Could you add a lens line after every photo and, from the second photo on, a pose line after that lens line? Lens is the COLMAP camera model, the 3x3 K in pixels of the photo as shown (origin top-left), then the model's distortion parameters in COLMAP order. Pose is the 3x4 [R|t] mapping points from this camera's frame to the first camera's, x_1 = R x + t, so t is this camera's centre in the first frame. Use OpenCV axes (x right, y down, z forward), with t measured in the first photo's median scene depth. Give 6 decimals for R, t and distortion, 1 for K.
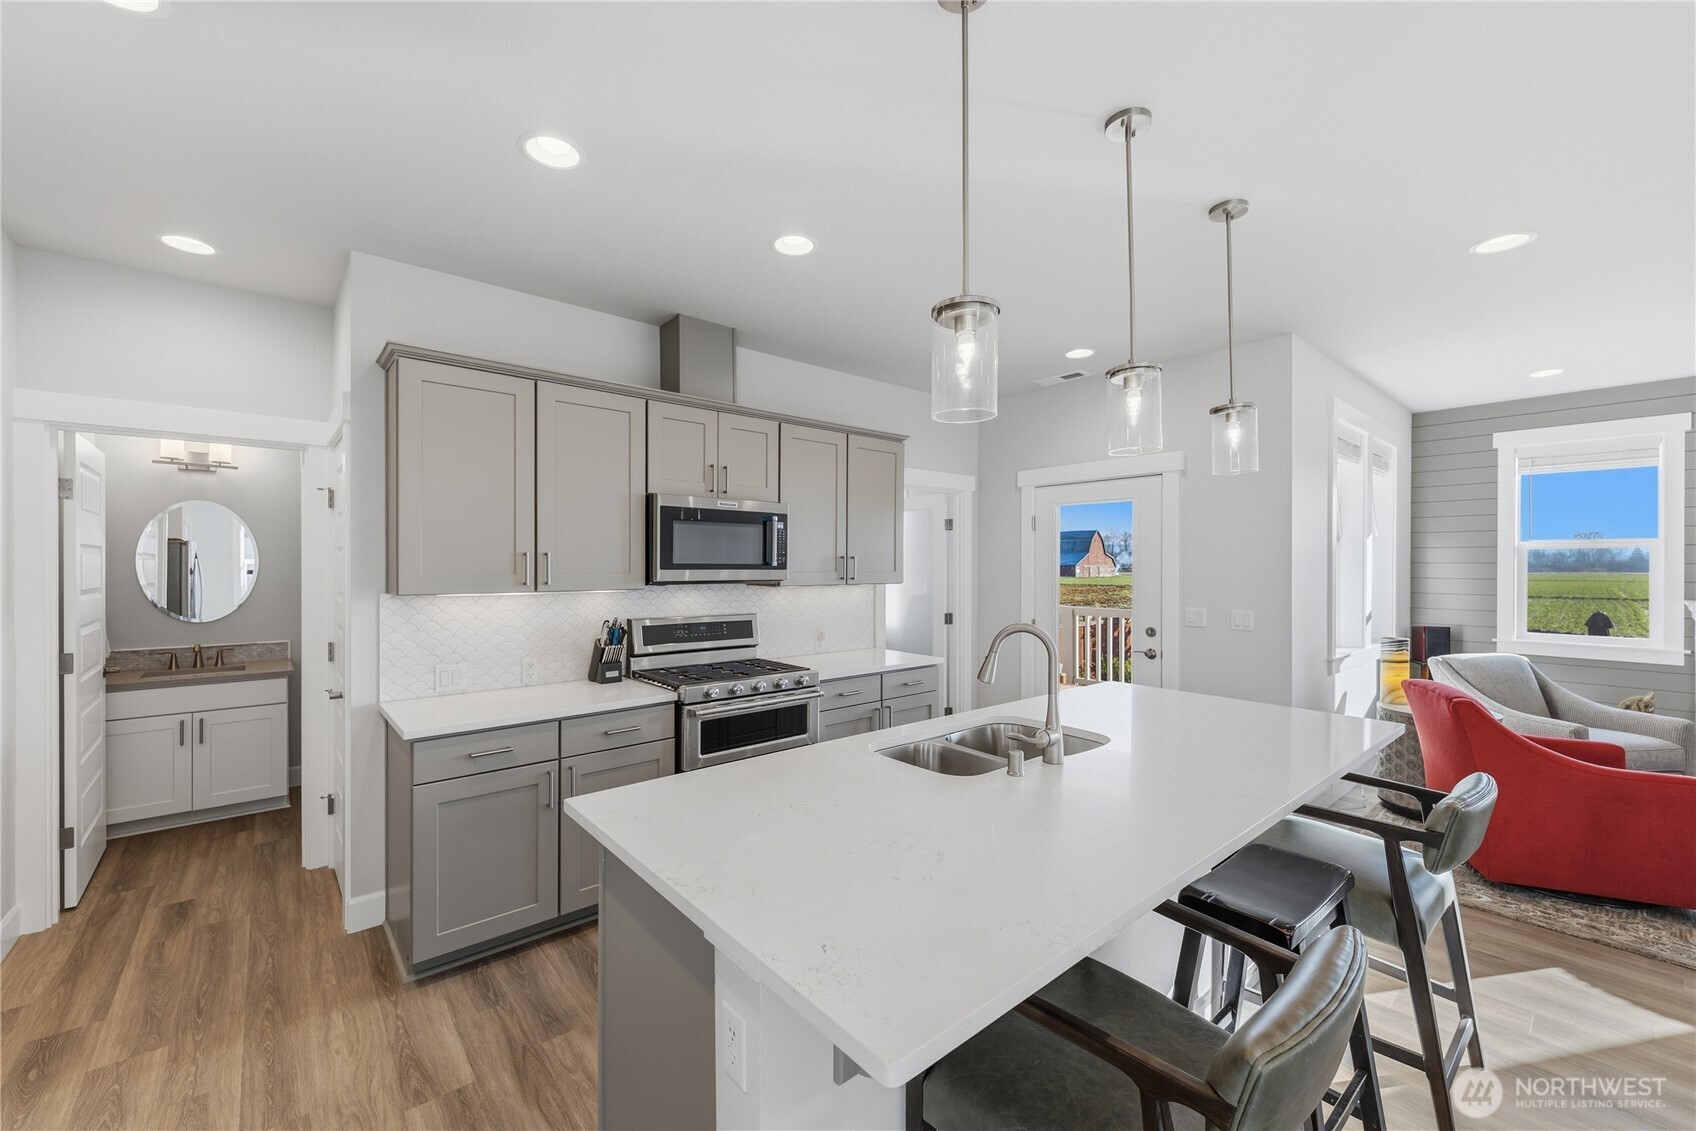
lens RADIAL K [[668.6, 0, 830.7], [0, 668.6, 568.6], [0, 0, 1]] dist [0.002499, -0.000366]
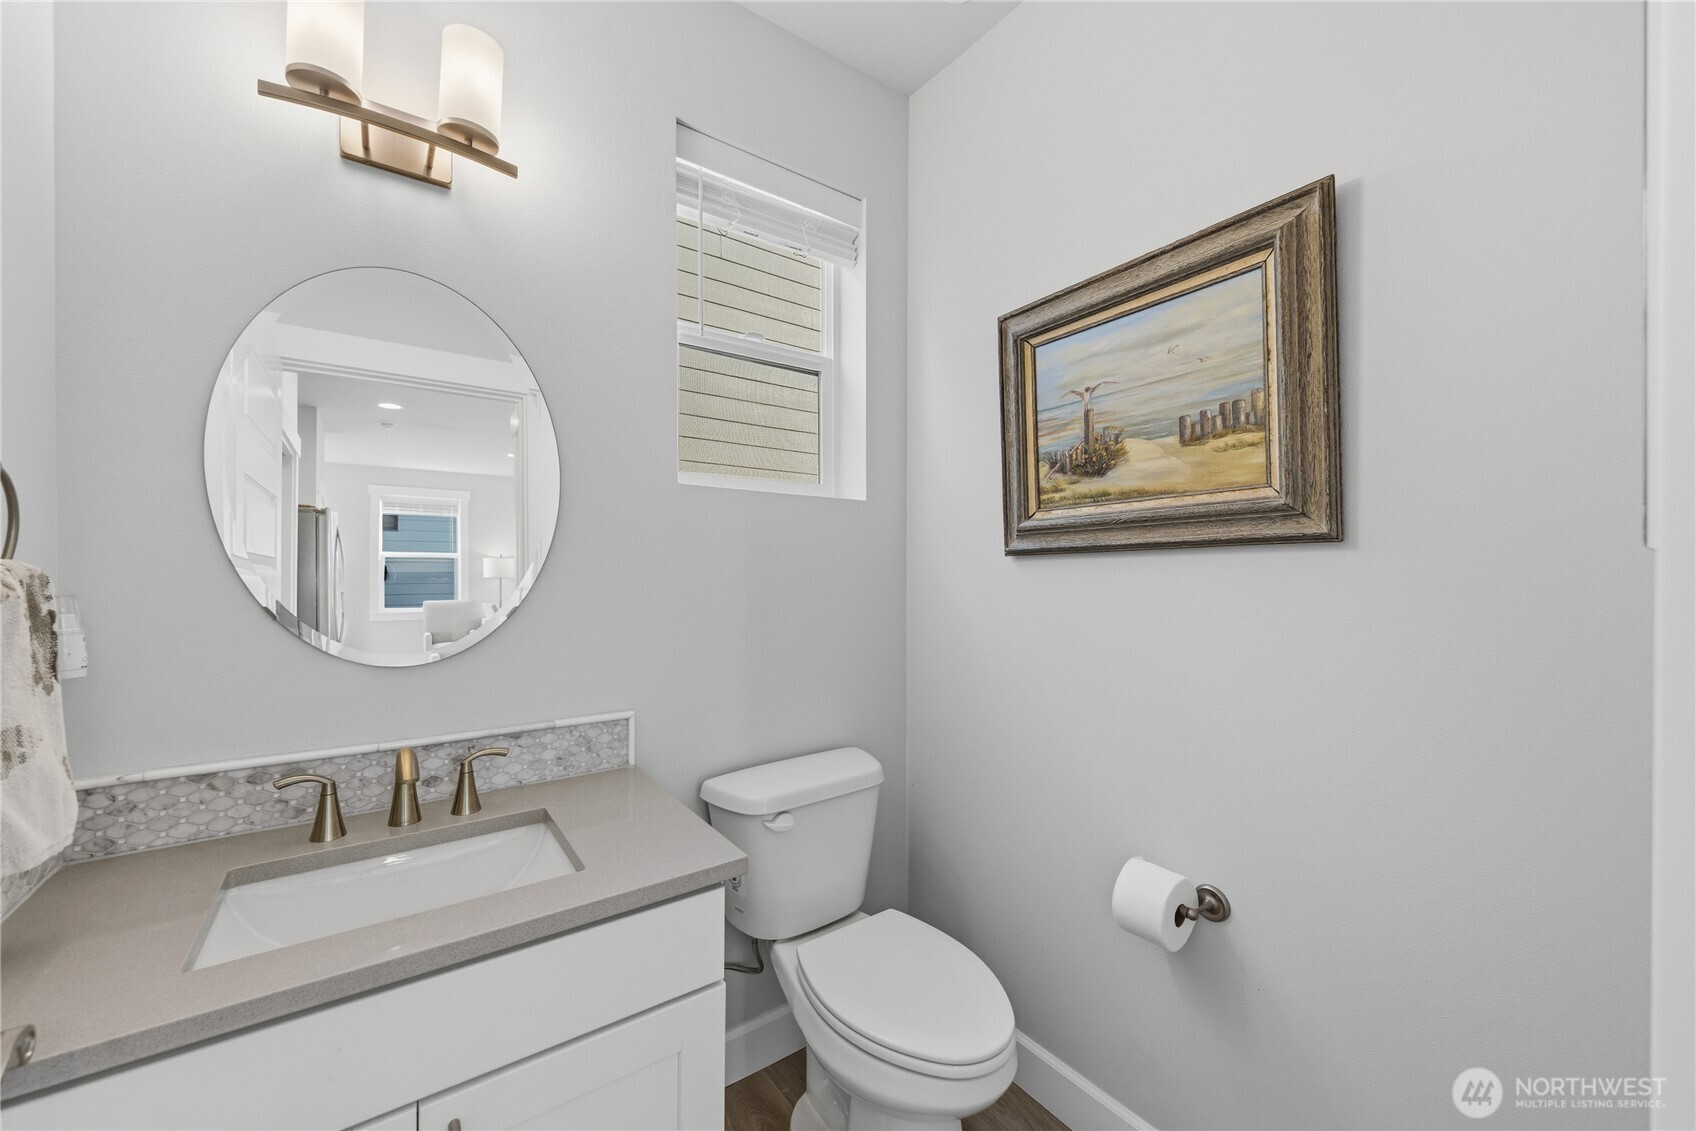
lens RADIAL K [[647.3, 0, 842.7], [0, 647.3, 566.5], [0, 0, 1]] dist [0.009168, -0.000068]
pose [[0.996676, -0.015569, -0.079967, -0.714625], [0.015227, 0.999872, -0.004890, 0.037883], [0.080033, 0.003656, 0.996785, 0.717266]]
